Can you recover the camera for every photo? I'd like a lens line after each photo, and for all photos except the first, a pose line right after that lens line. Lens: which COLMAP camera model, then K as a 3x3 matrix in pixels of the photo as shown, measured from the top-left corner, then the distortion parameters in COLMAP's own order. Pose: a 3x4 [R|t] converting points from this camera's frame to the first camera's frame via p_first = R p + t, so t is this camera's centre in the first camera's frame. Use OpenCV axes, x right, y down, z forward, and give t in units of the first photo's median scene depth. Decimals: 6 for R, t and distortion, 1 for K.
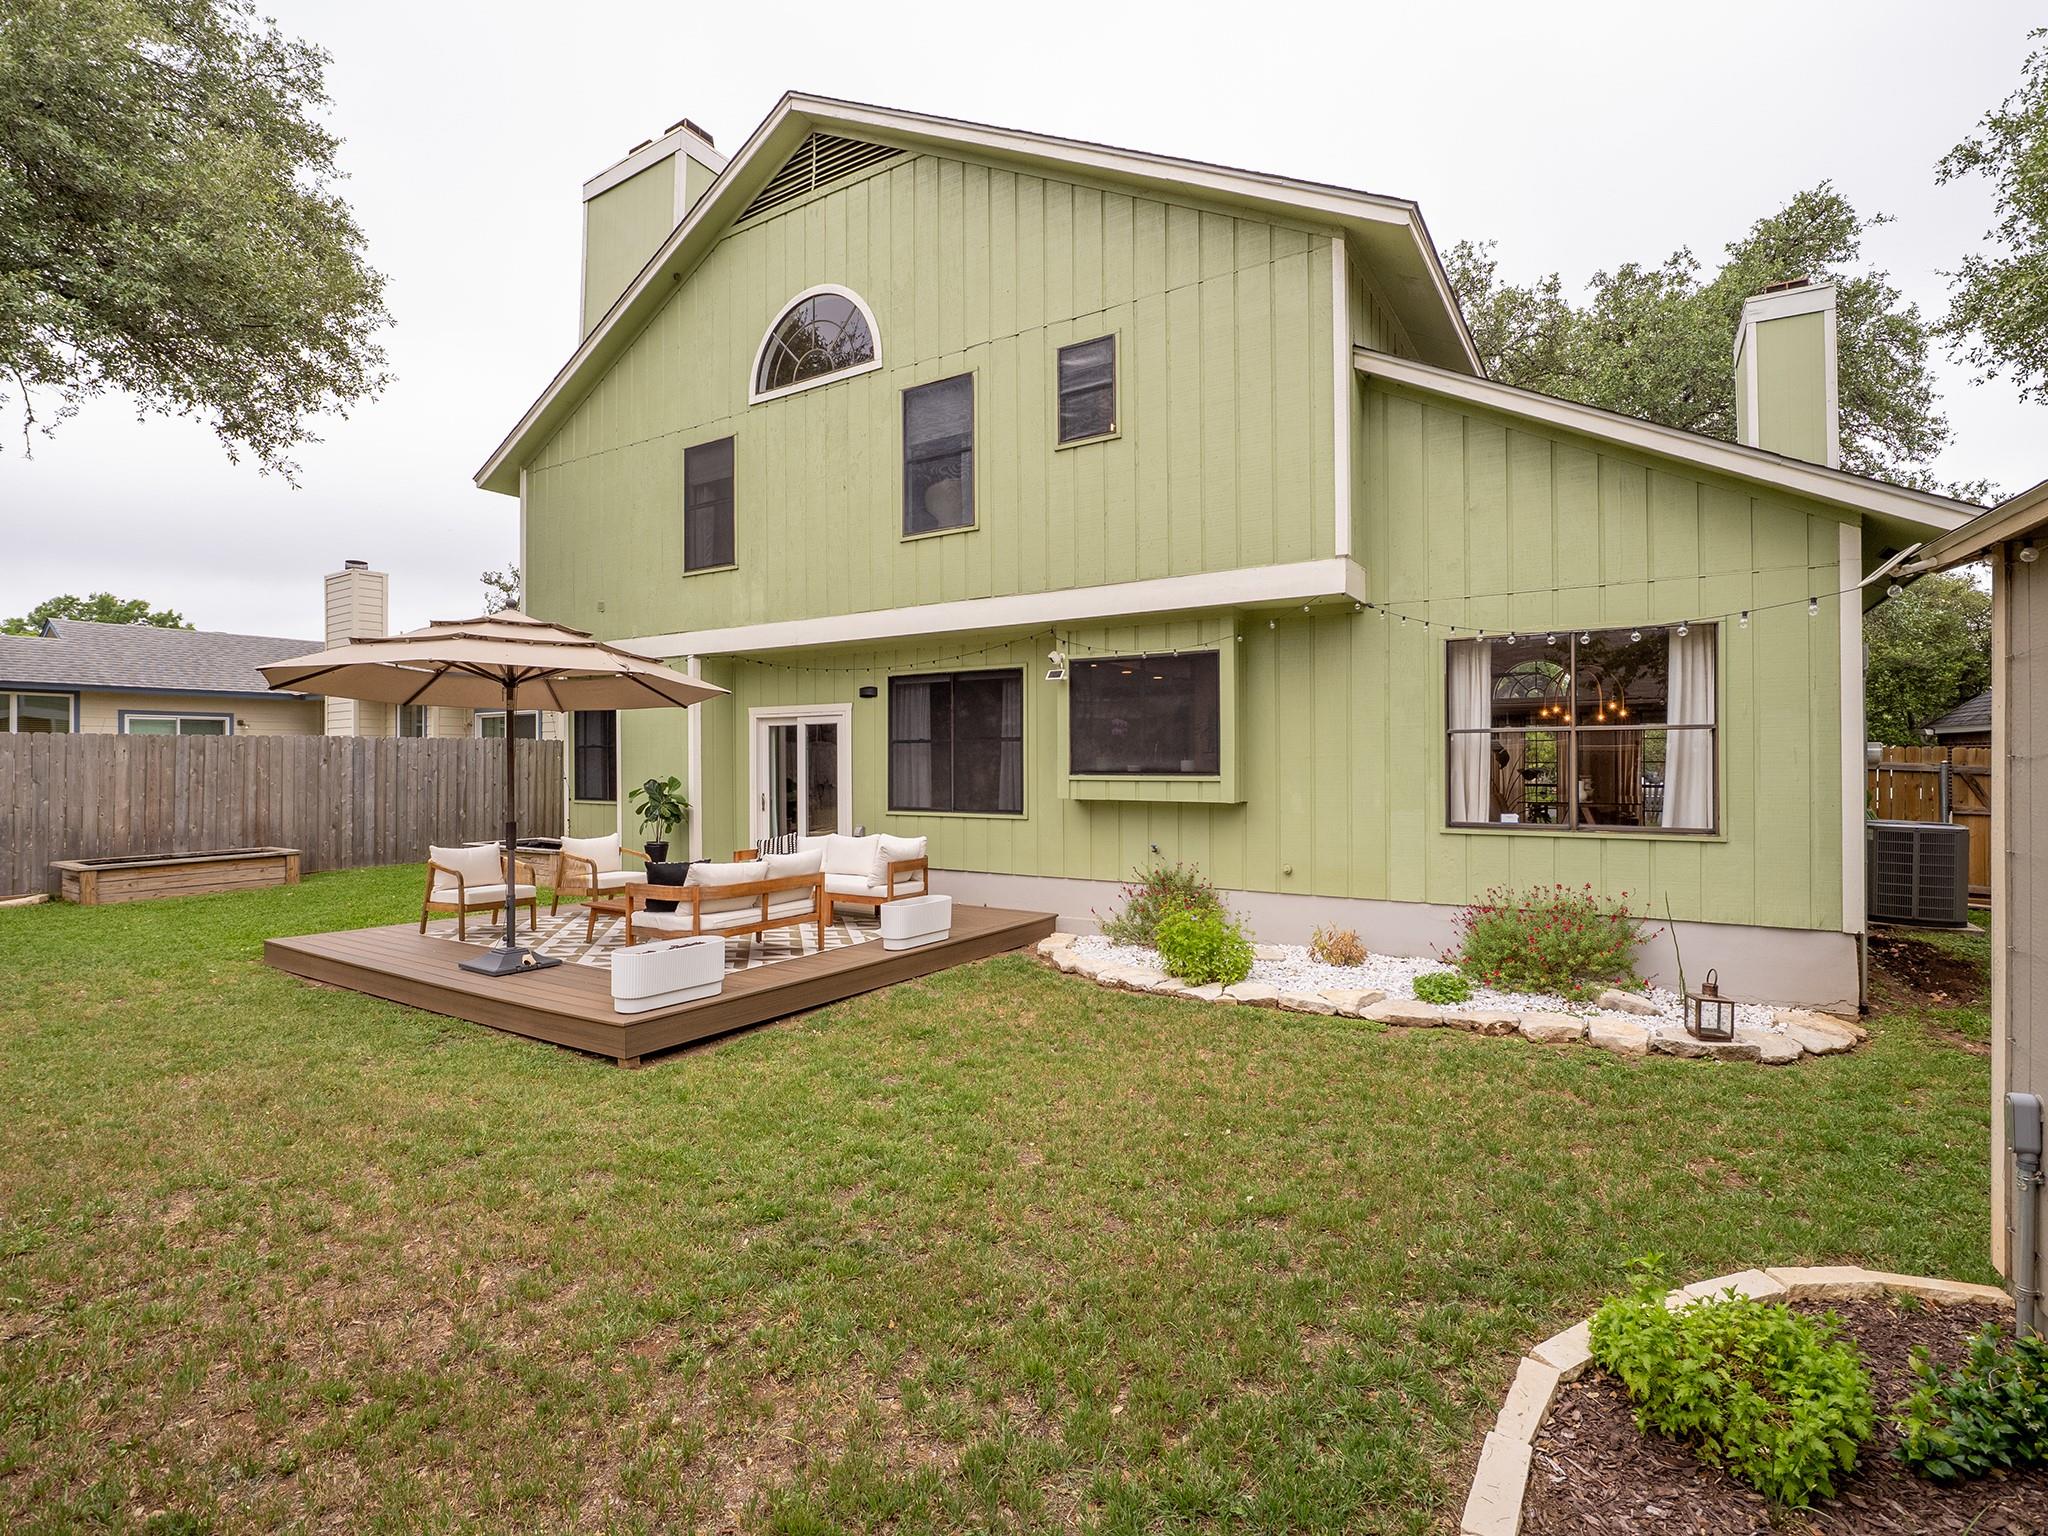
lens RADIAL K [[980.6, 0, 1026.9], [0, 980.6, 757.1], [0, 0, 1]] dist [-0.004678, -0.003712]
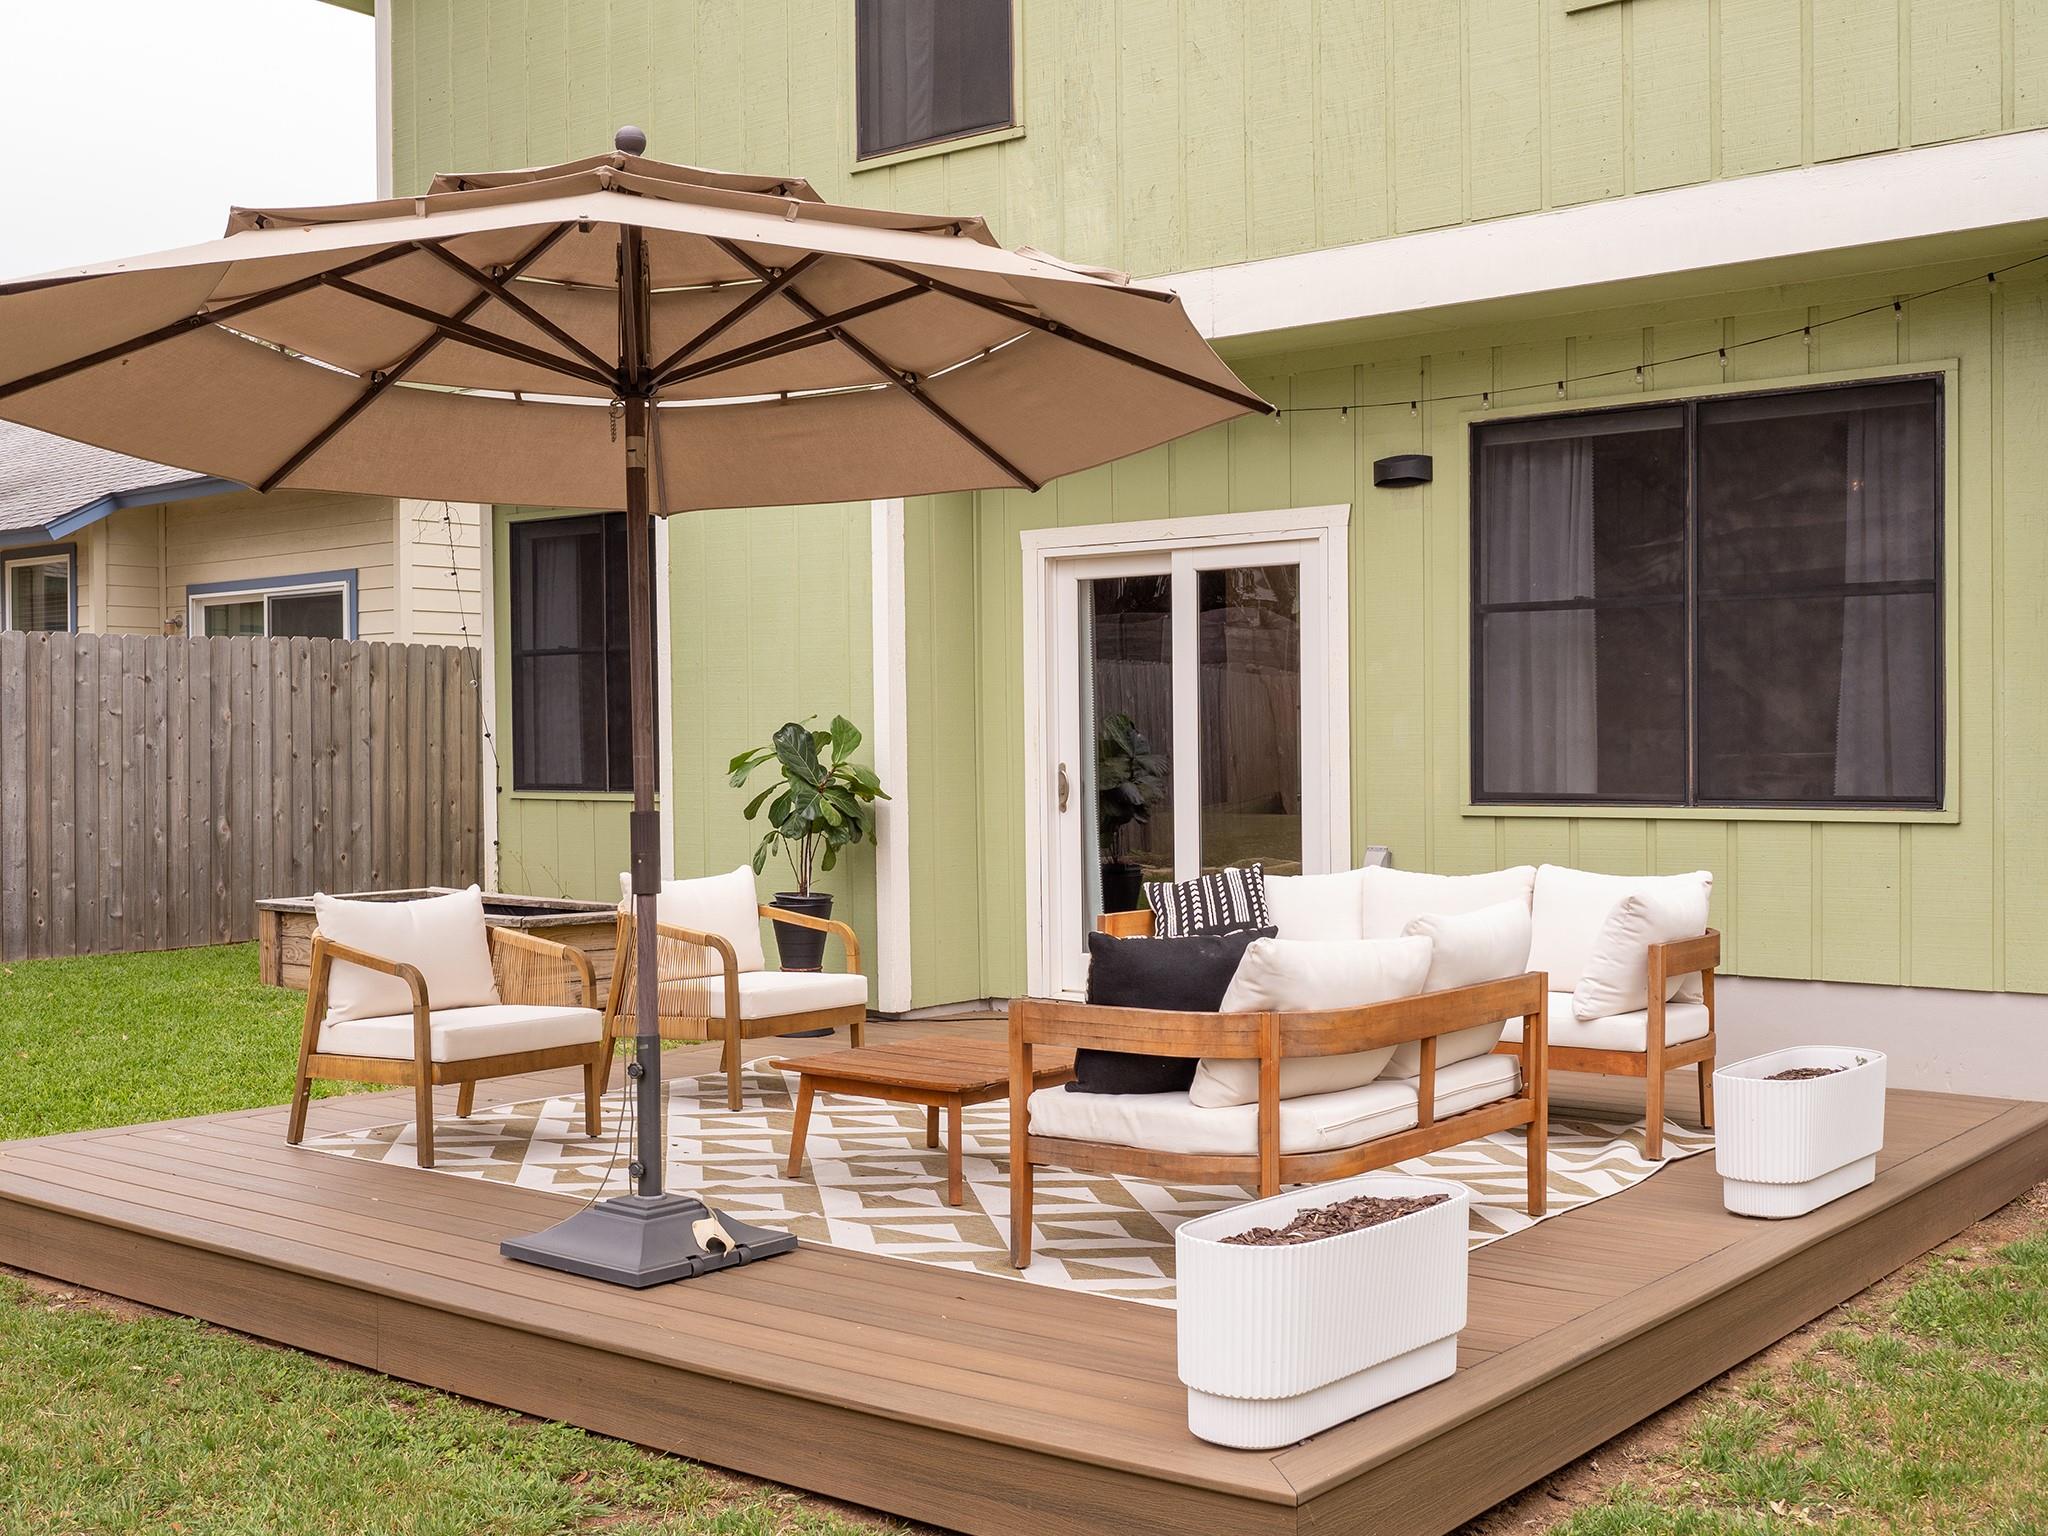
lens RADIAL K [[2244.4, 0, 1020.1], [0, 2244.4, 766.7], [0, 0, 1]] dist [0.010984, 0.000000]
pose [[0.993961, -0.004118, -0.109654, -0.214452], [0.006018, 0.999837, 0.017003, 0.026313], [0.109566, -0.017561, 0.993824, 0.180759]]
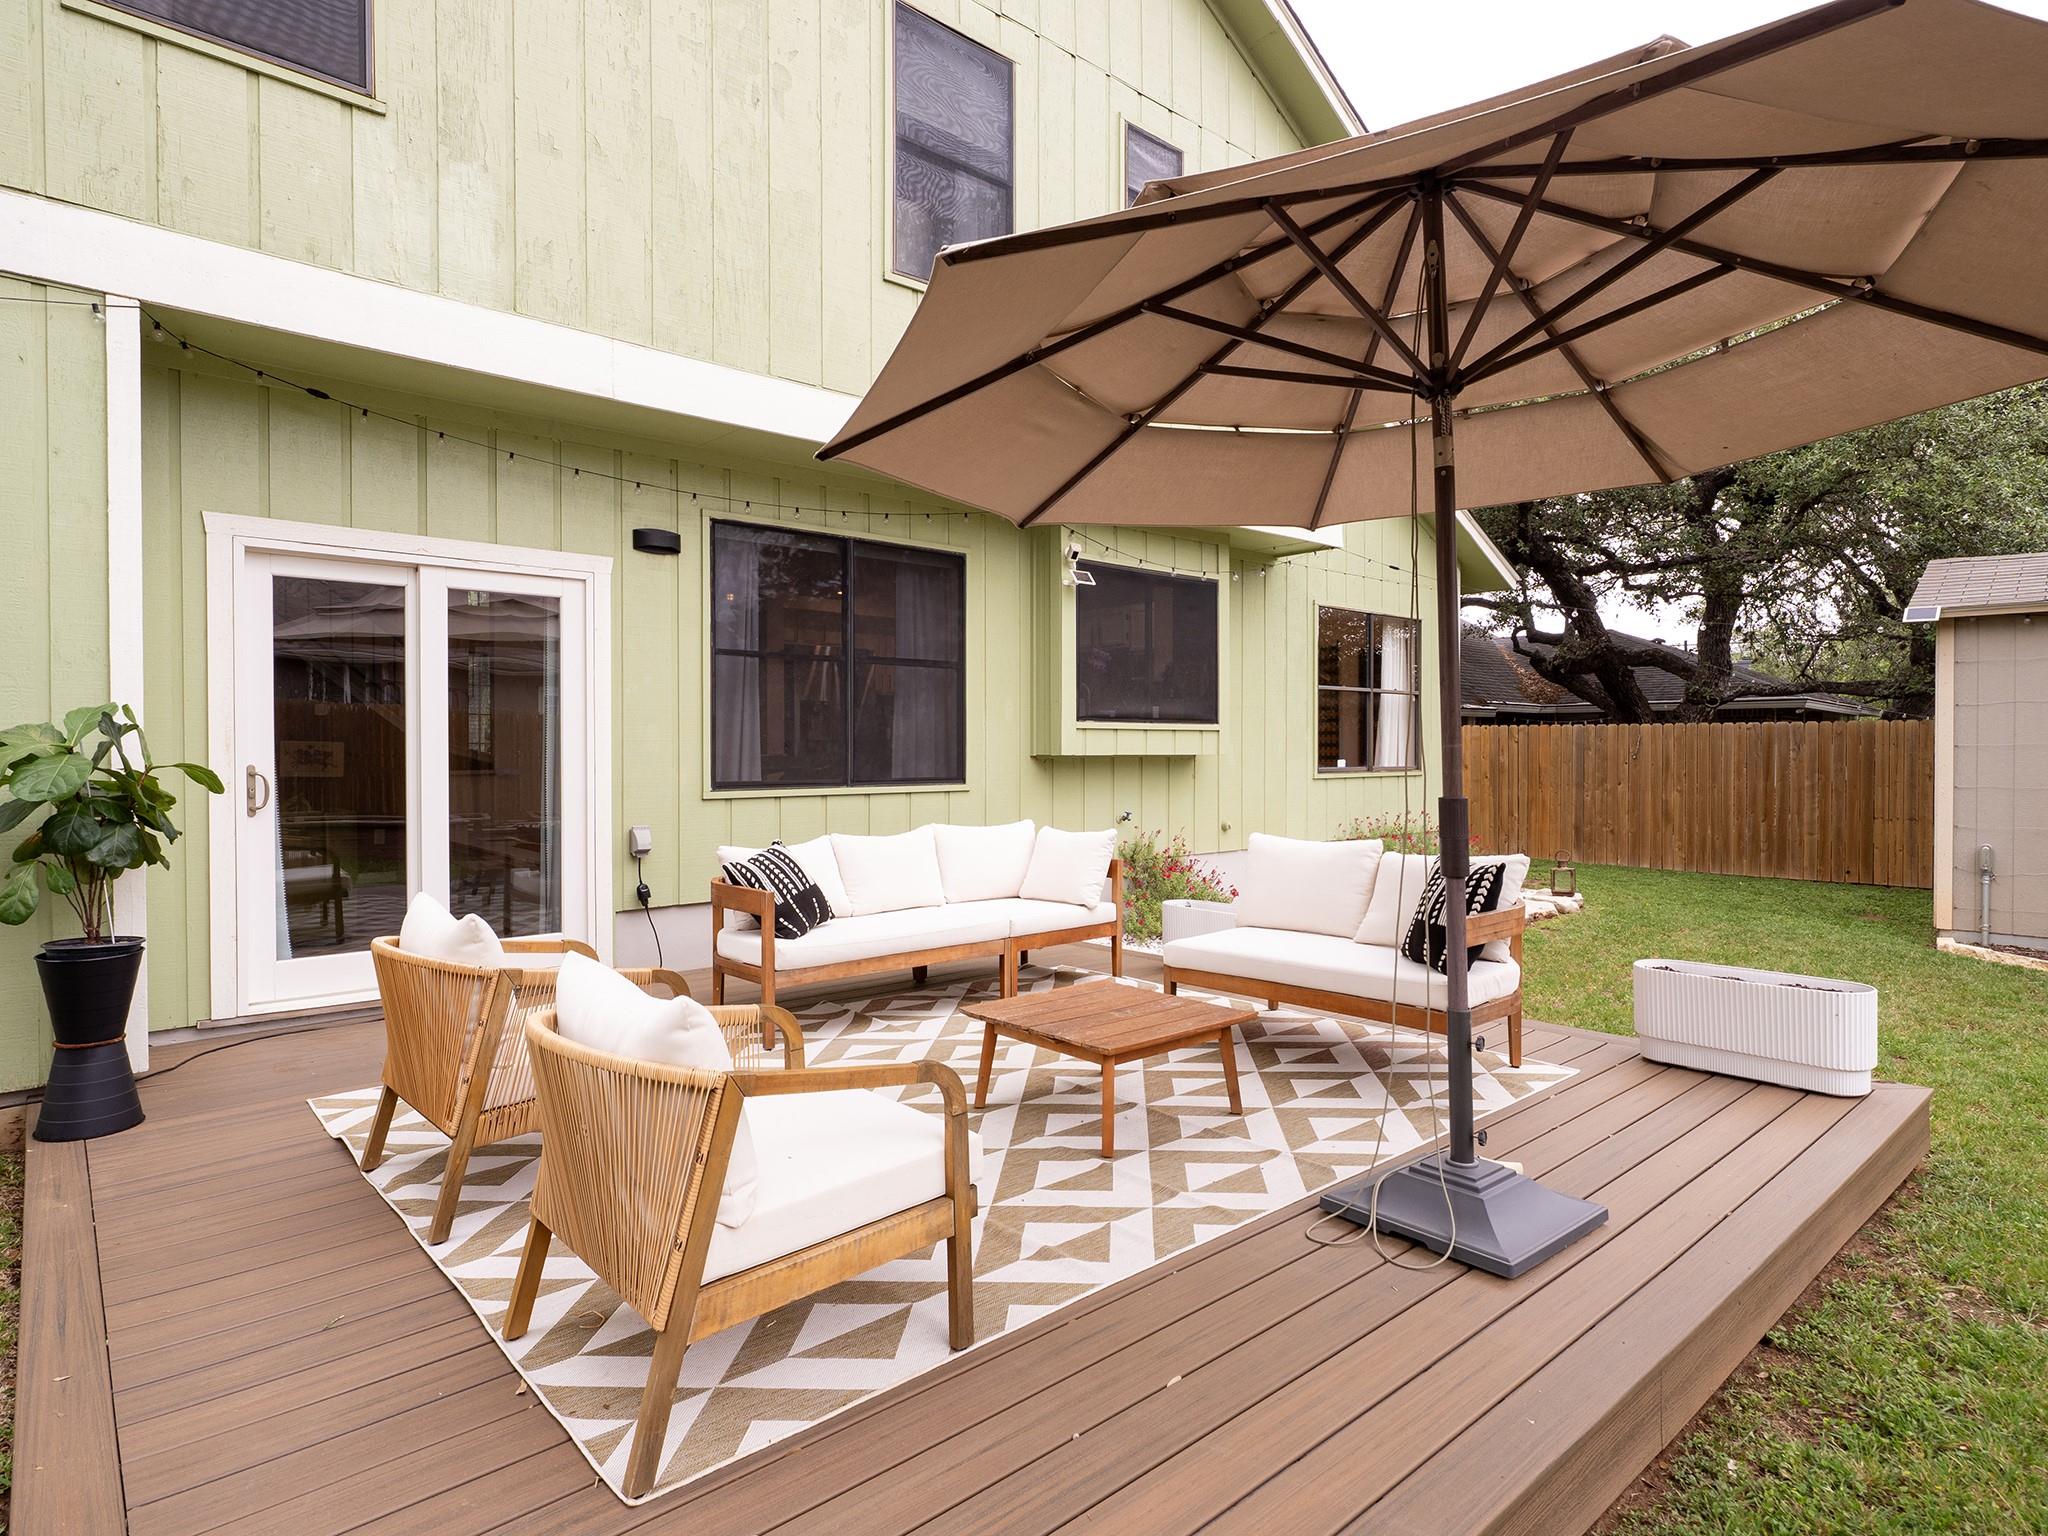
lens RADIAL K [[1104.2, 0, 1018.5], [0, 1104.2, 756.2], [0, 0, 1]] dist [0.006832, 0.000460]
pose [[0.285053, -0.003377, 0.958506, -0.630631], [-0.001528, 0.999991, 0.003977, 0.034811], [-0.958510, -0.002598, 0.285046, 0.696227]]
